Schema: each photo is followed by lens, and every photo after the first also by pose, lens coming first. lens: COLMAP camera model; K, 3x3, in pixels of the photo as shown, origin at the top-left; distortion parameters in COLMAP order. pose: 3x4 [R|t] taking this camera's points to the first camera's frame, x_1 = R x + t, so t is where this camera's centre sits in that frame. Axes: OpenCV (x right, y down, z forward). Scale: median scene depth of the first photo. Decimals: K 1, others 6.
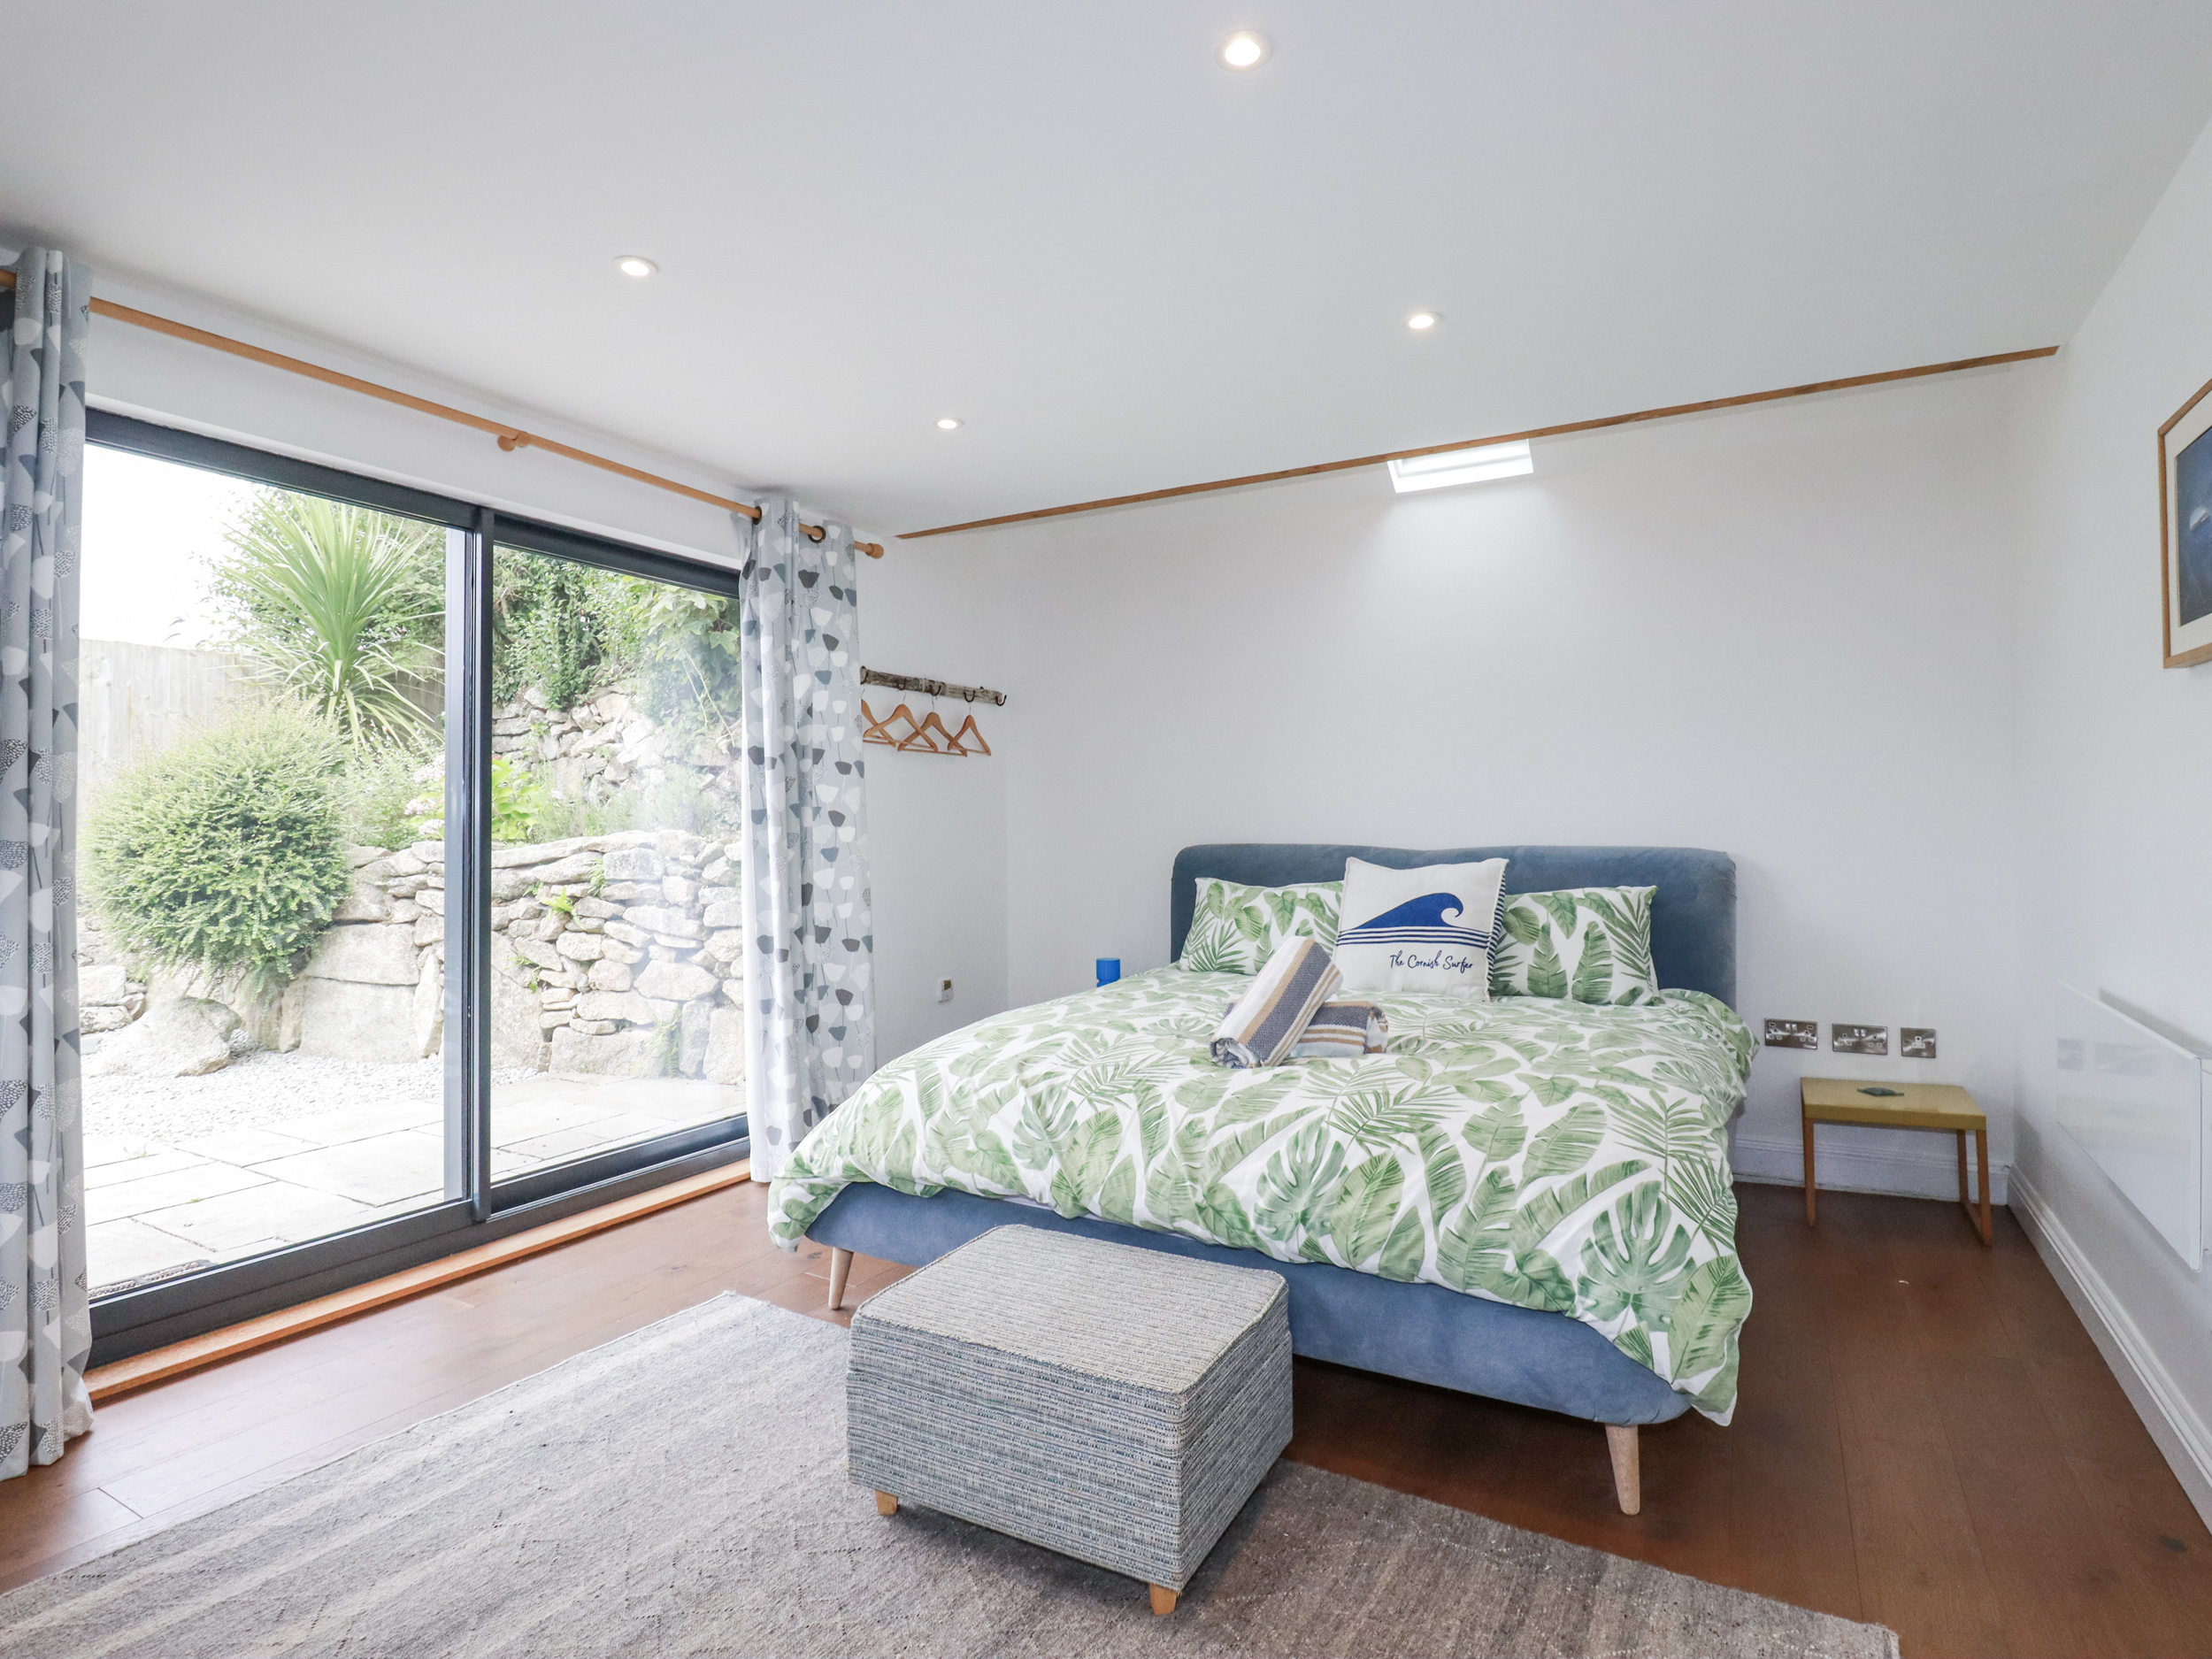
lens RADIAL K [[1146.7, 0, 1112.1], [0, 1146.7, 820.6], [0, 0, 1]] dist [0.002131, -0.014096]
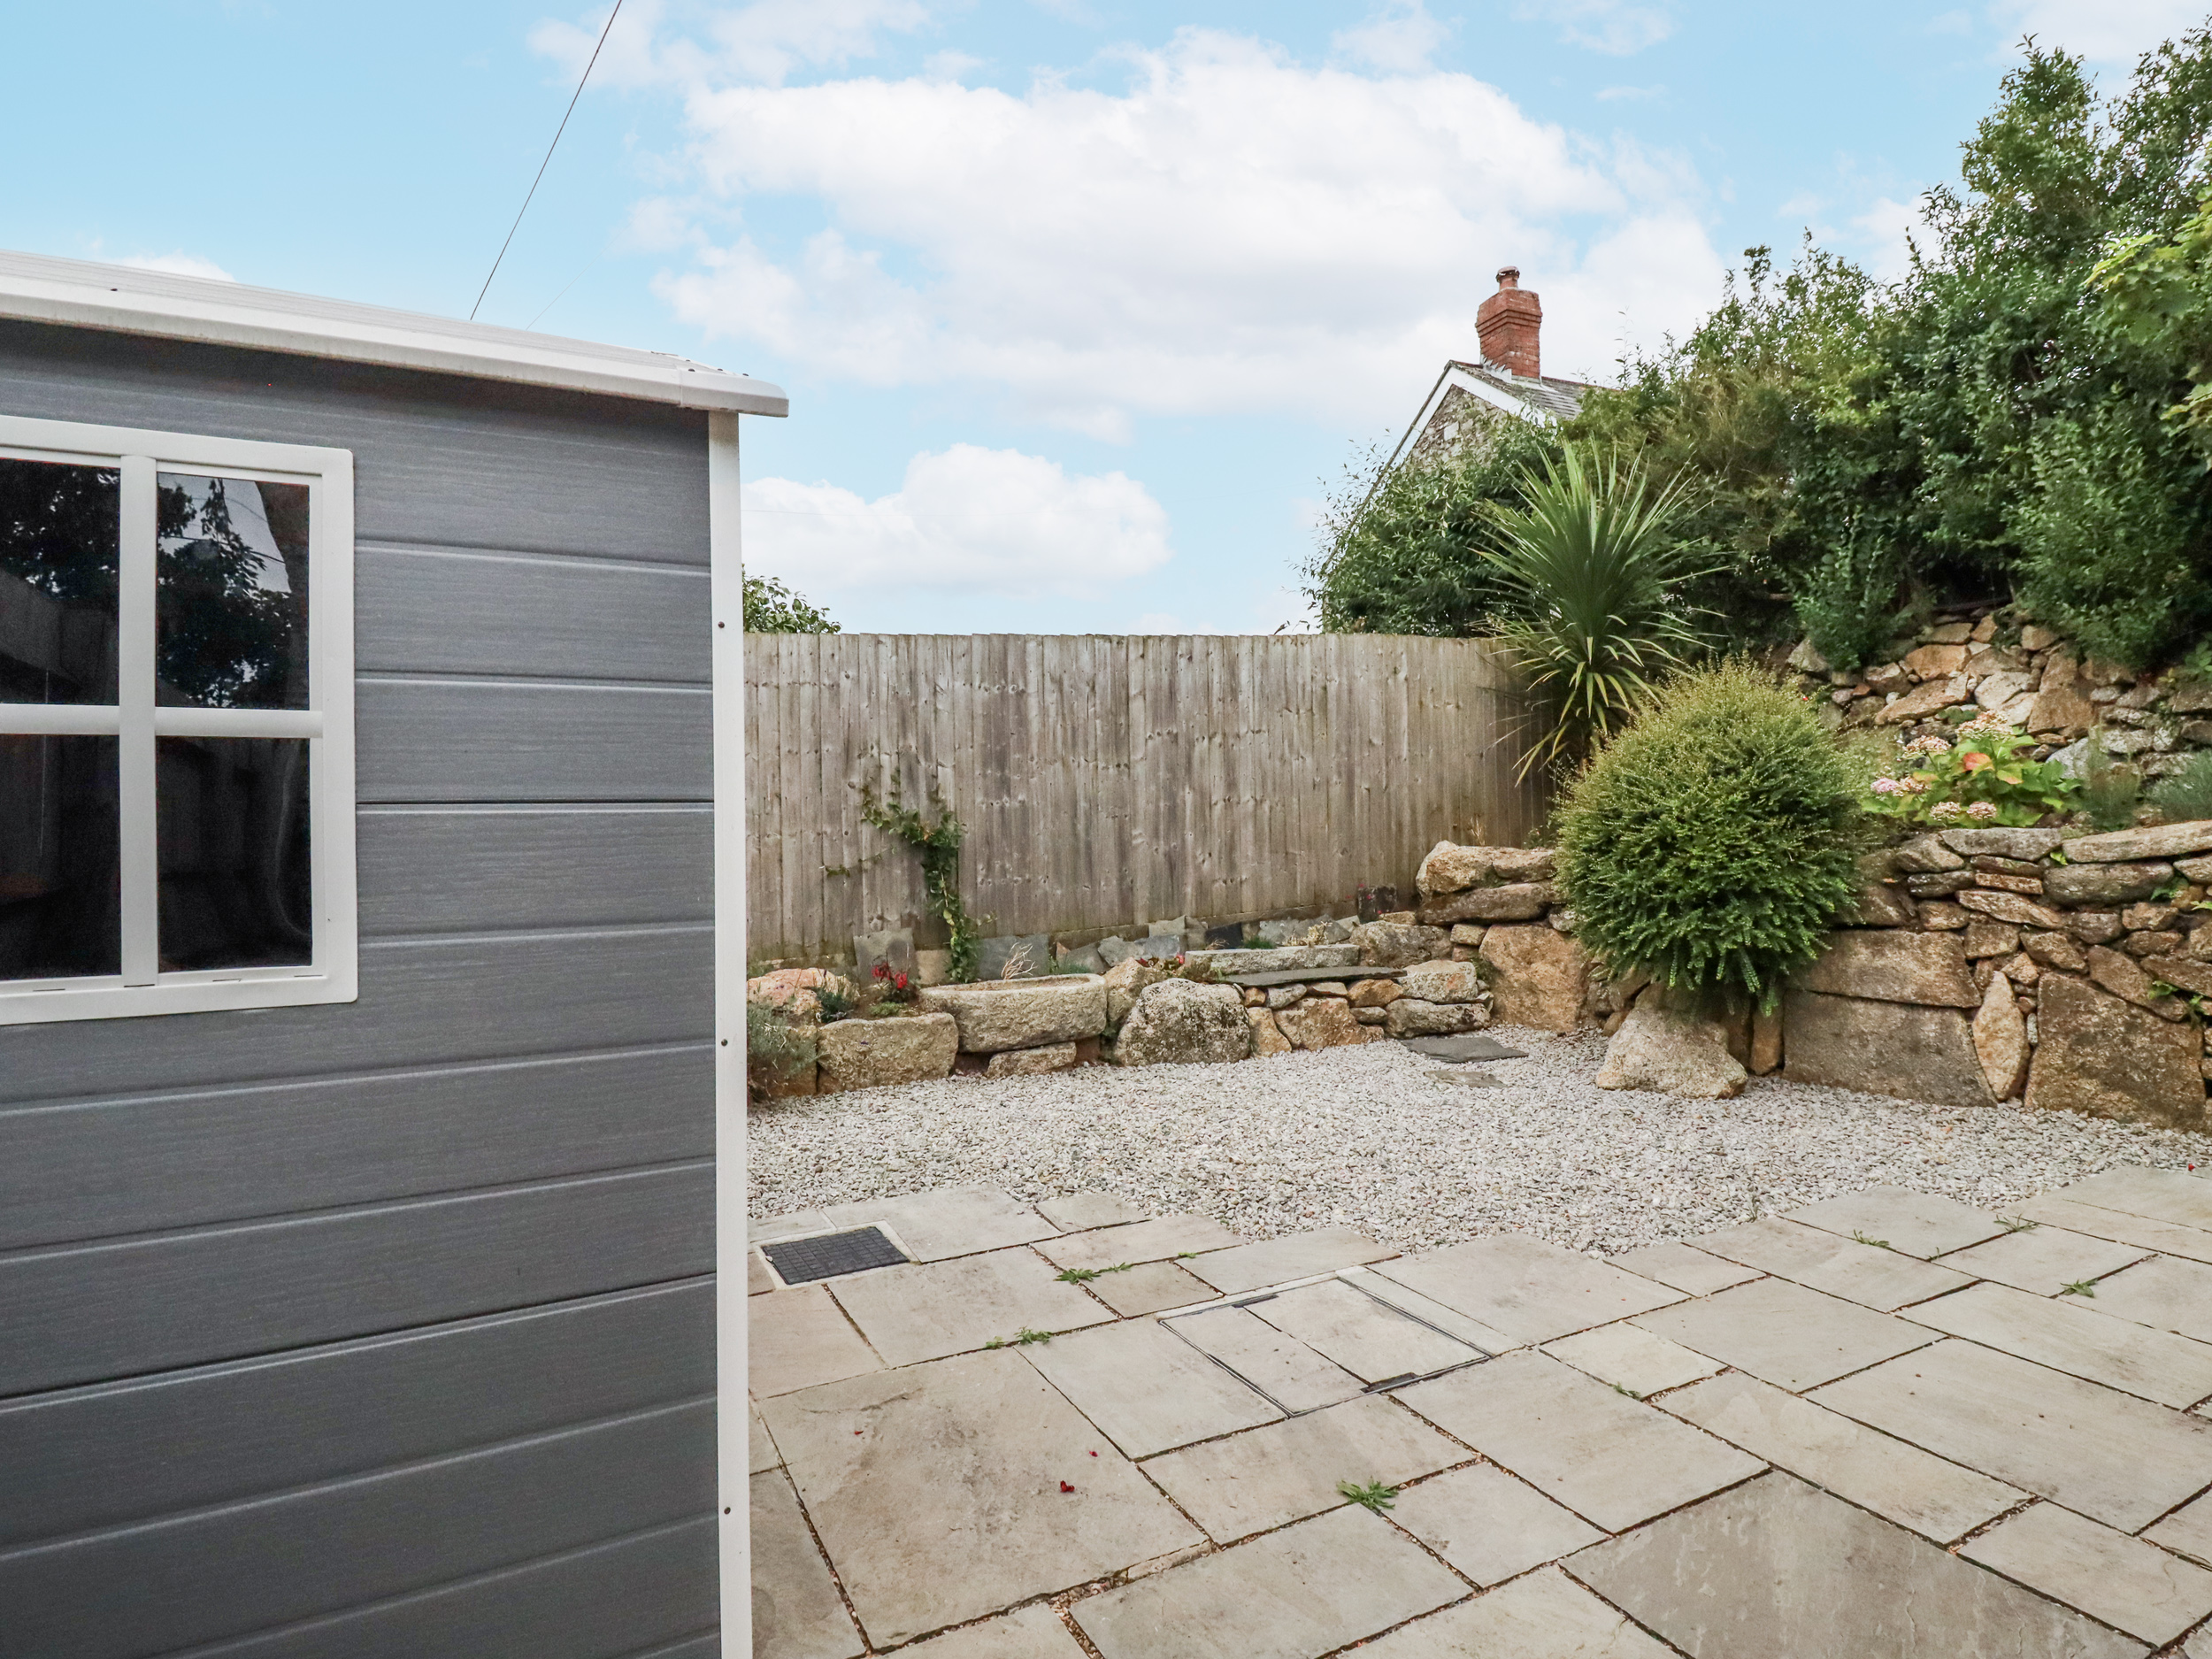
lens RADIAL K [[1167.8, 0, 1102.1], [0, 1167.8, 819.4], [0, 0, 1]] dist [0.001812, -0.013152]
pose [[0.826359, -0.019867, -0.562793, -1.108432], [0.023325, 0.999727, -0.001043, -0.002449], [0.562660, -0.012265, 0.826597, -0.014688]]
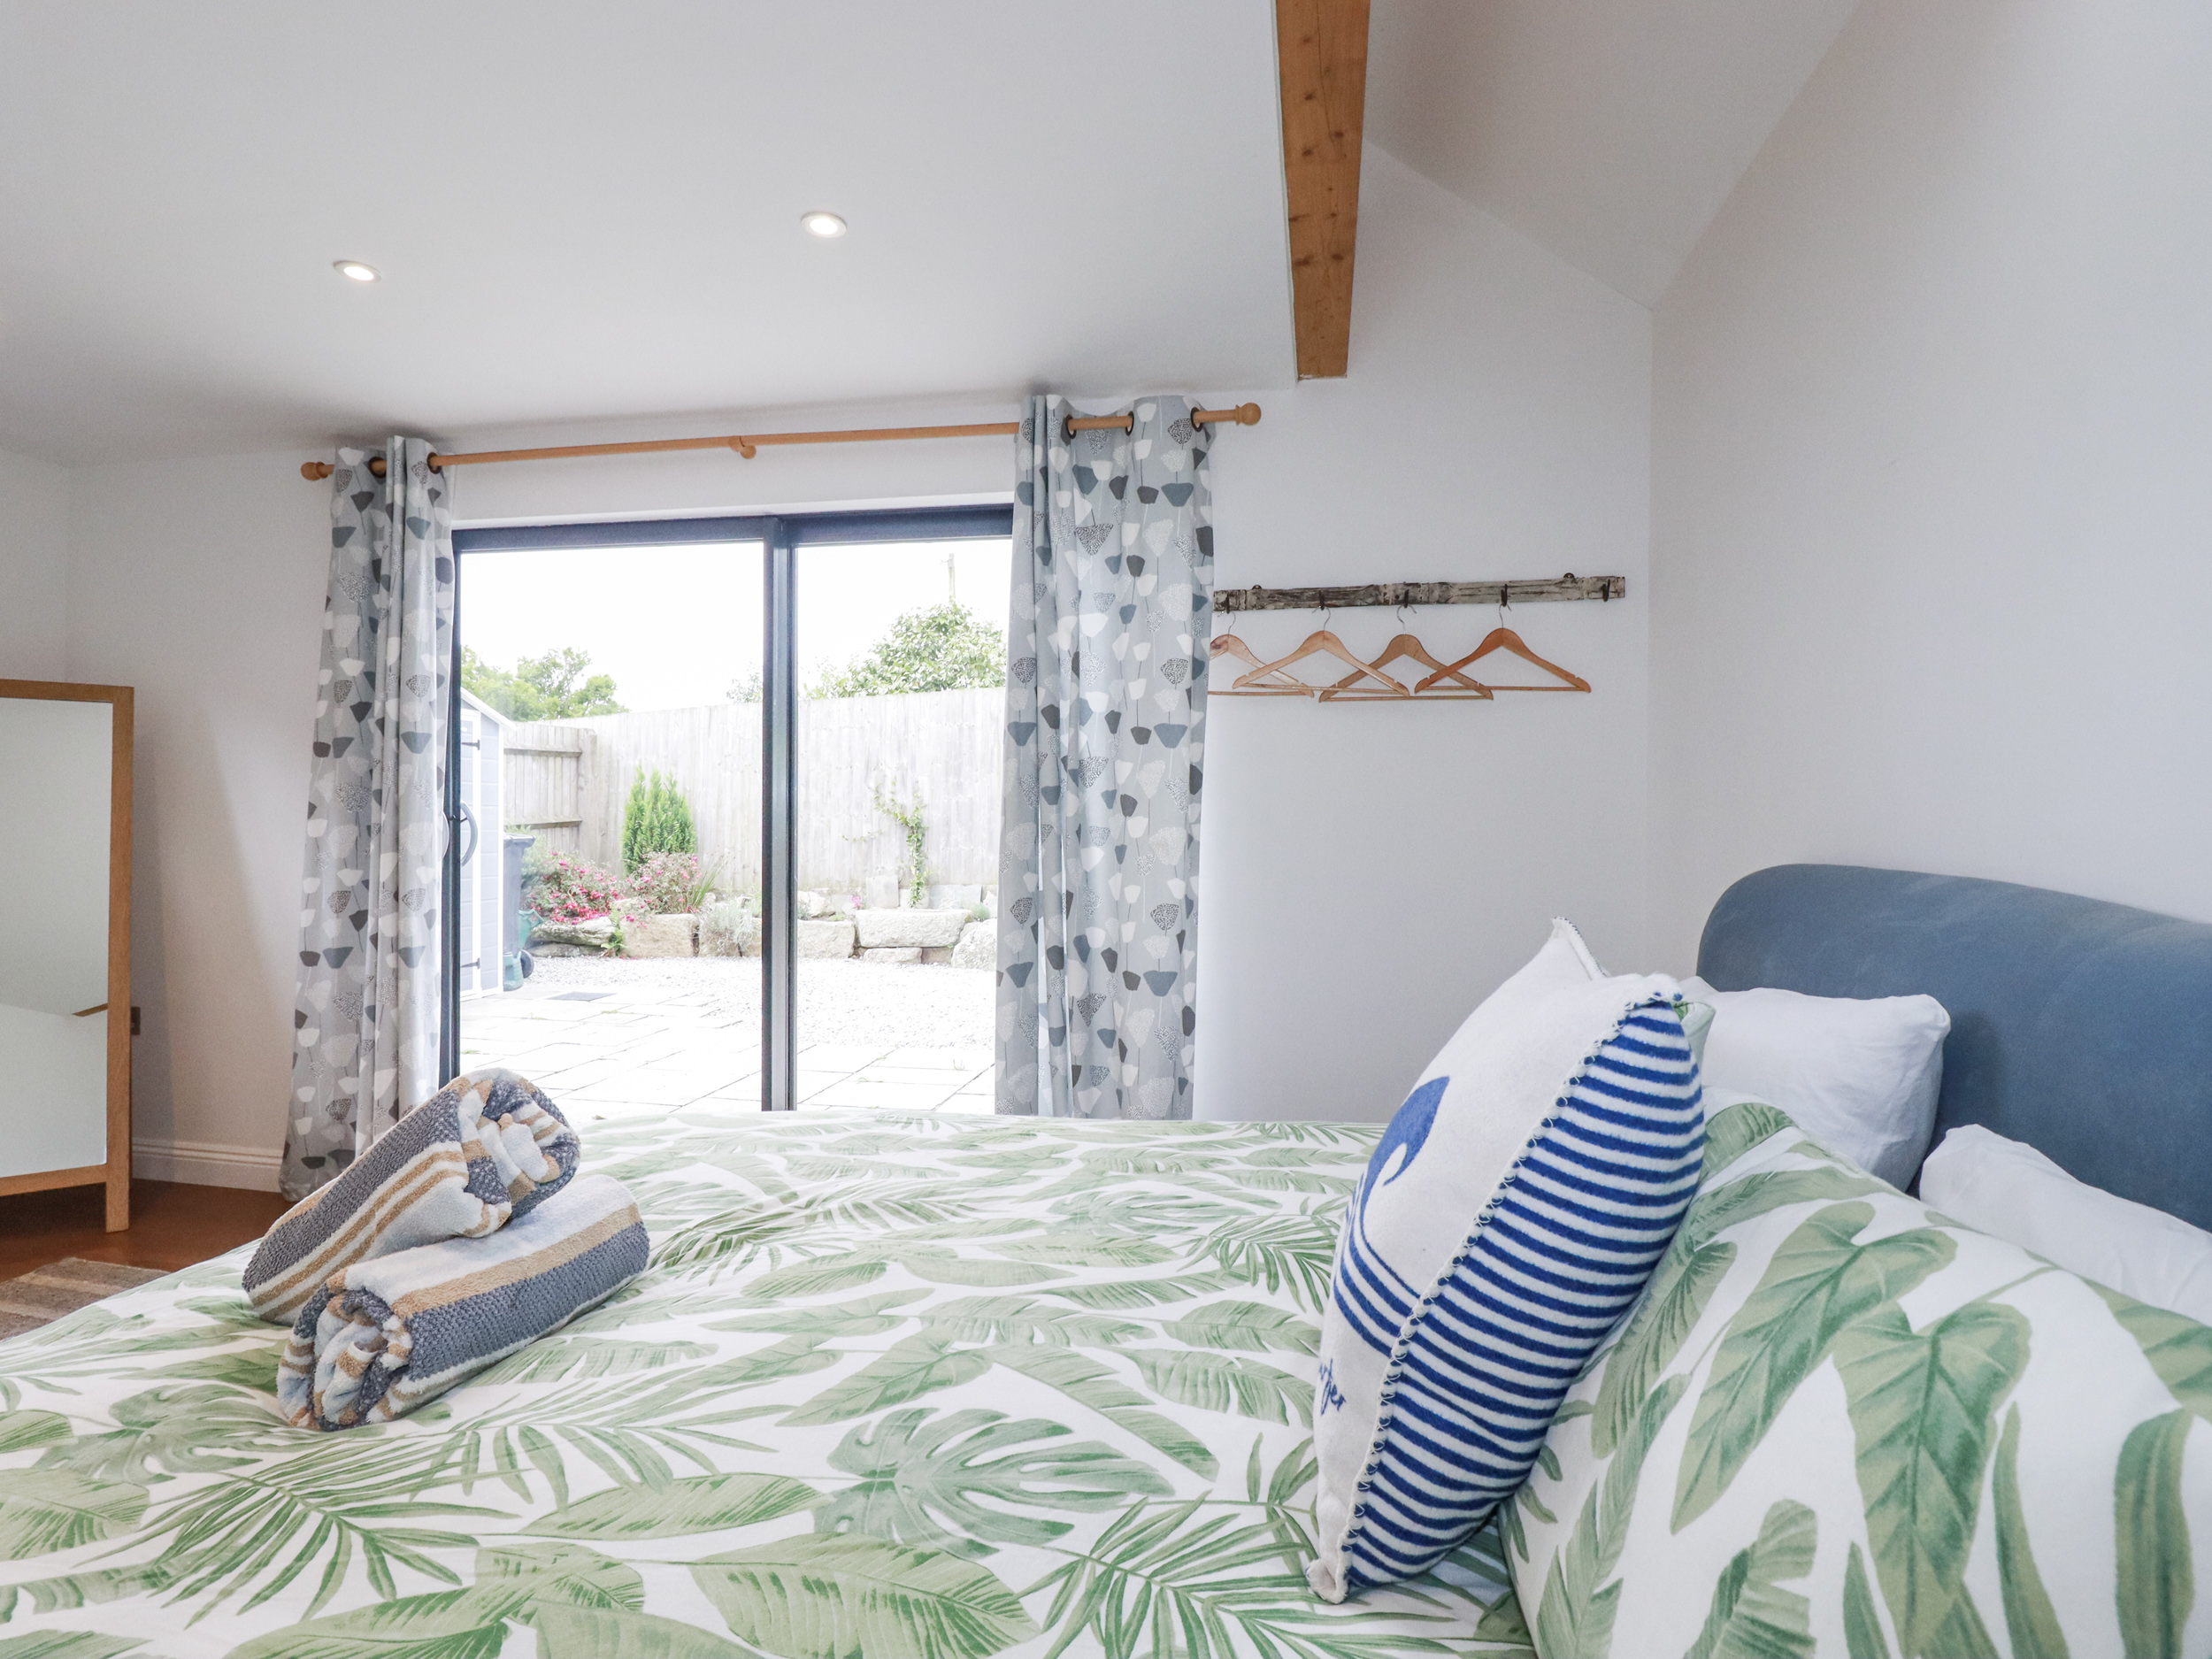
lens RADIAL K [[1167.8, 0, 1102.1], [0, 1167.8, 819.4], [0, 0, 1]] dist [0.001812, -0.013152]
pose [[0.298757, 0.004434, -0.954319, 0.544409], [0.000329, 0.999989, 0.004750, 0.002900], [0.954329, -0.001733, 0.298752, 0.900523]]
